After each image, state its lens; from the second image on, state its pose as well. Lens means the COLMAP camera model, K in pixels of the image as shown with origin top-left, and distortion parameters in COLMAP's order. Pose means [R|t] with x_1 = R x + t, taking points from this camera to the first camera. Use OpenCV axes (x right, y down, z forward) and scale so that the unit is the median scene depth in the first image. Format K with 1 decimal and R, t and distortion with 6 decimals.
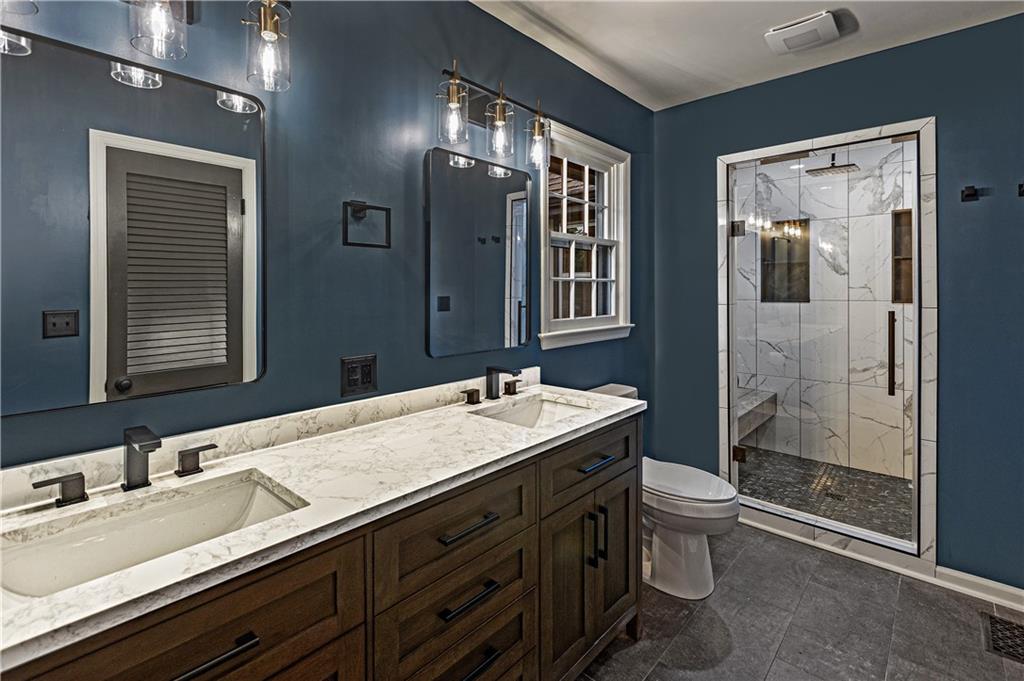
lens RADIAL K [[474.2, 0, 506.3], [0, 474.2, 294.3], [0, 0, 1]] dist [0.001003, 0.000317]
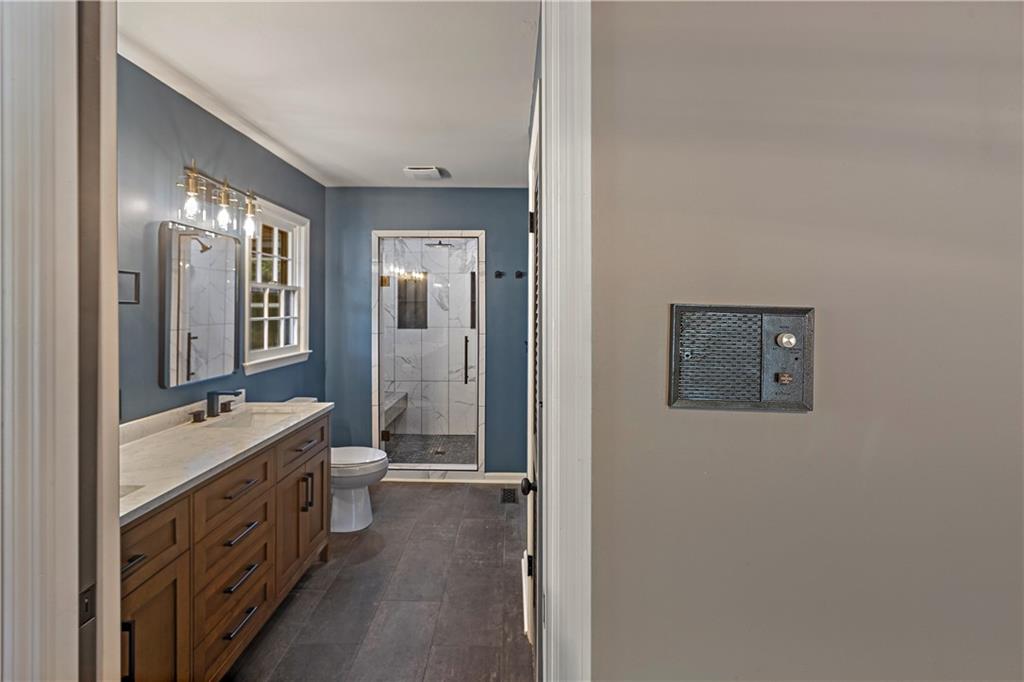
lens RADIAL K [[474.2, 0, 507.2], [0, 474.2, 311.2], [0, 0, 1]] dist [0.001003, 0.000317]
pose [[0.745001, 0.003123, 0.667056, -0.245502], [-0.003011, 0.999995, -0.001319, -0.054598], [-0.667057, -0.001026, 0.745006, -0.405072]]
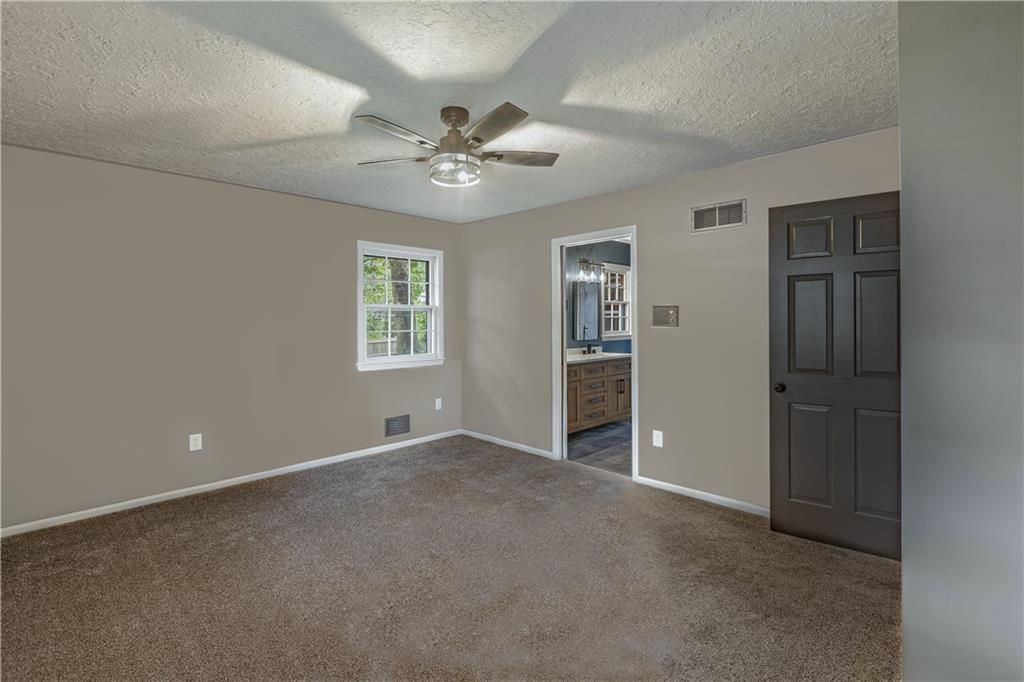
lens RADIAL K [[474.2, 0, 508.5], [0, 474.2, 332.5], [0, 0, 1]] dist [0.001003, 0.000317]
pose [[0.999206, -0.004402, -0.039599, -0.386753], [0.005241, 0.999763, 0.021123, -0.002005], [0.039496, -0.021314, 0.998992, -1.943197]]
